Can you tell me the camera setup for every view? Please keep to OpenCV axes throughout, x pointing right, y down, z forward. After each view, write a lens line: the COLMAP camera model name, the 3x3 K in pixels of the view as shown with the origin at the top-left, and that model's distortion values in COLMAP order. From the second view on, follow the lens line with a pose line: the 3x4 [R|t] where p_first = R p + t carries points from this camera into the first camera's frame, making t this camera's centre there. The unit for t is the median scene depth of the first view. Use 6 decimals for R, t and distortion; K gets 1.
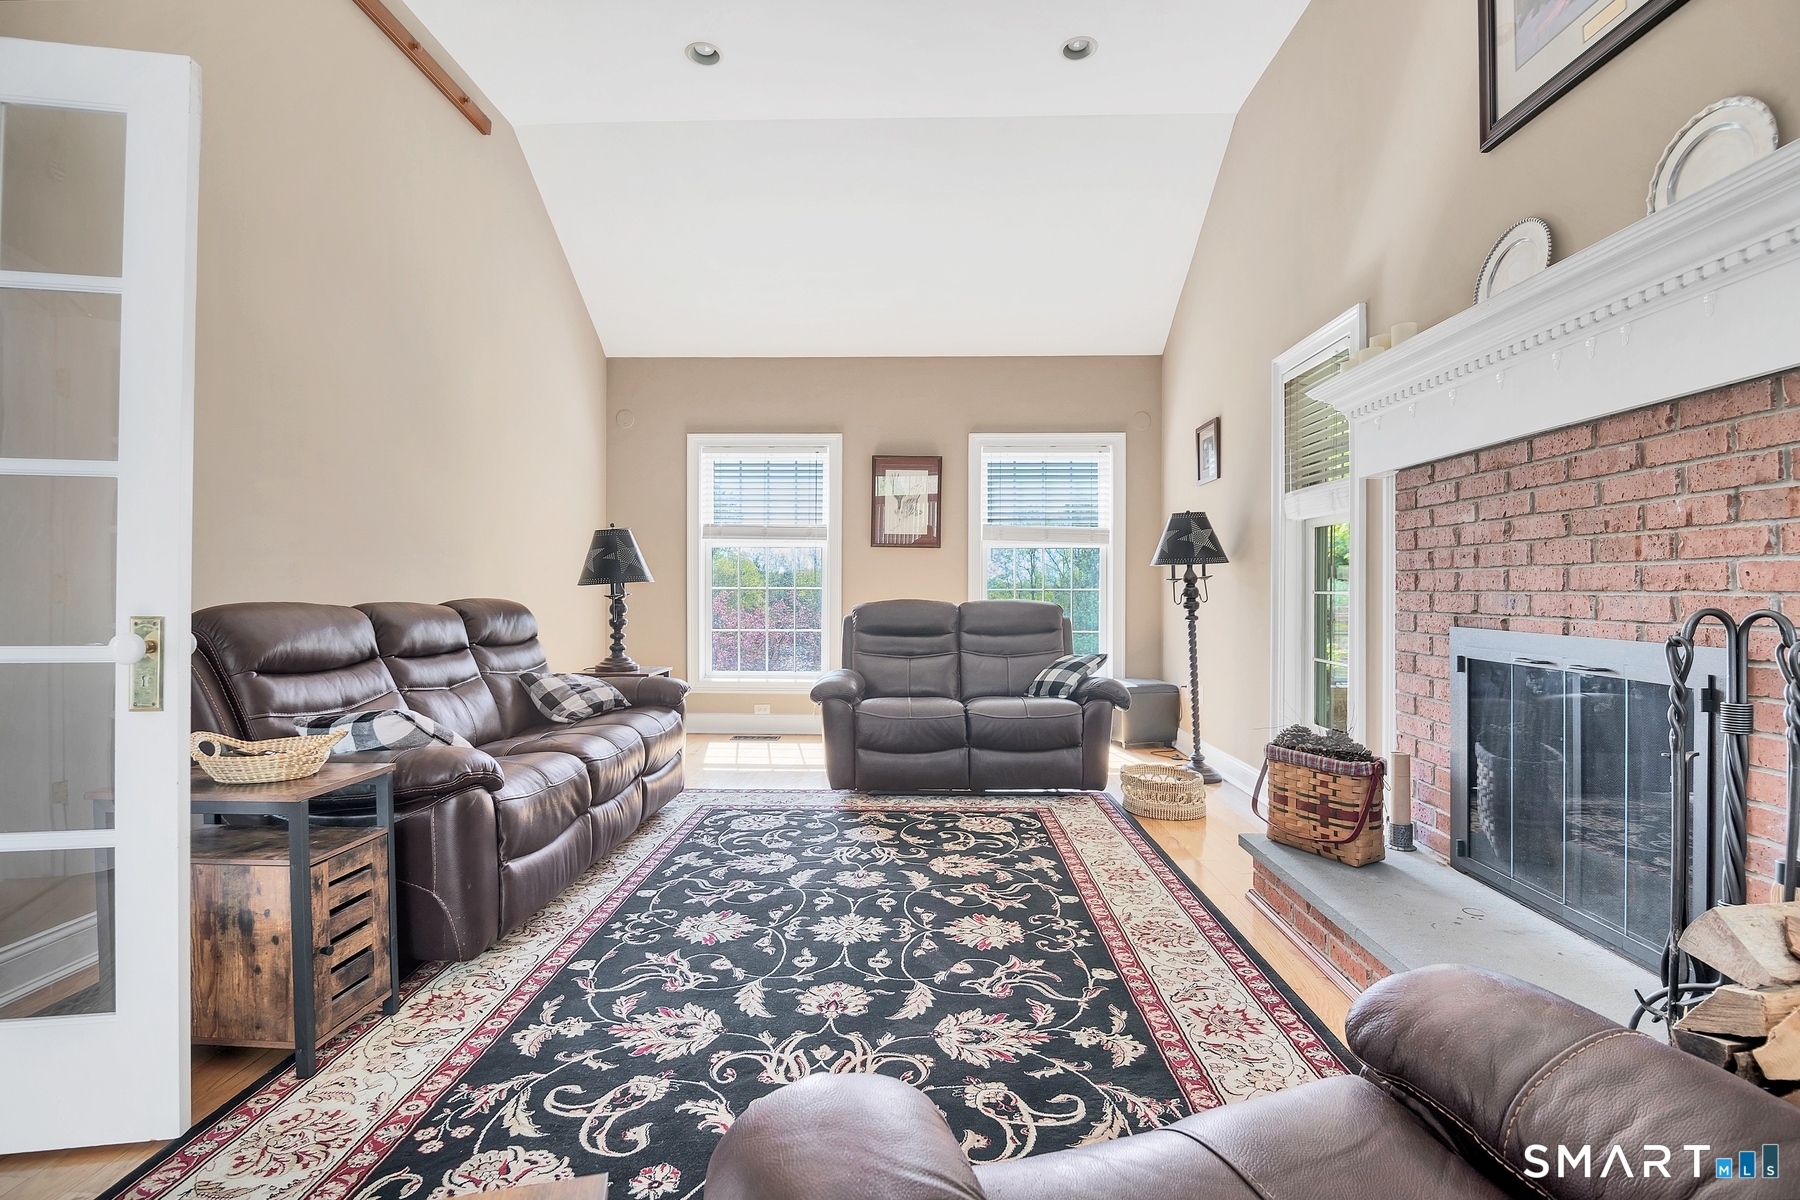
lens RADIAL K [[805.2, 0, 900.0], [0, 805.2, 600.0], [0, 0, 1]] dist [-0.000393, -0.013146]
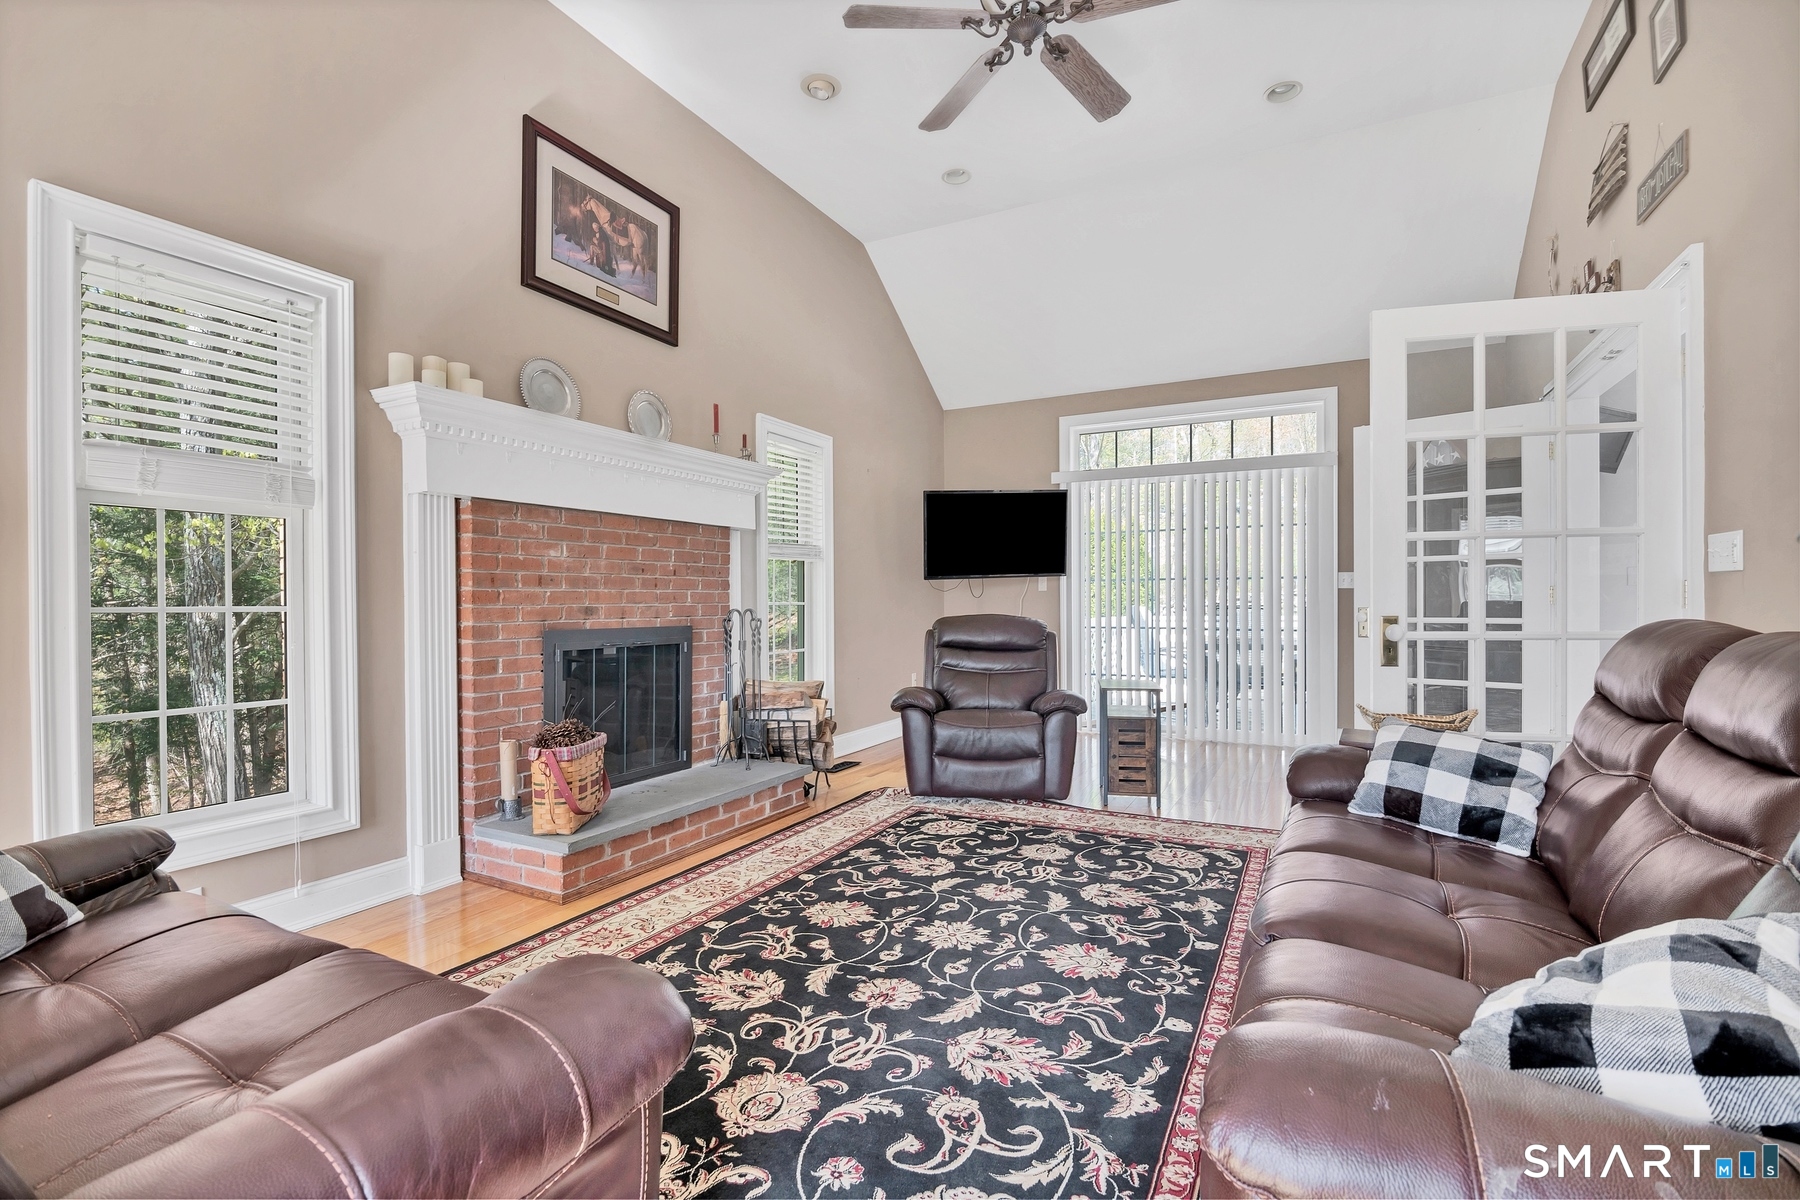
lens RADIAL K [[805.2, 0, 900.0], [0, 805.2, 600.0], [0, 0, 1]] dist [-0.000393, -0.013146]
pose [[-0.897956, 0.002632, 0.440078, -0.450924], [0.009421, 0.999868, 0.013242, -0.029926], [-0.439985, 0.016037, -0.897862, 1.927252]]
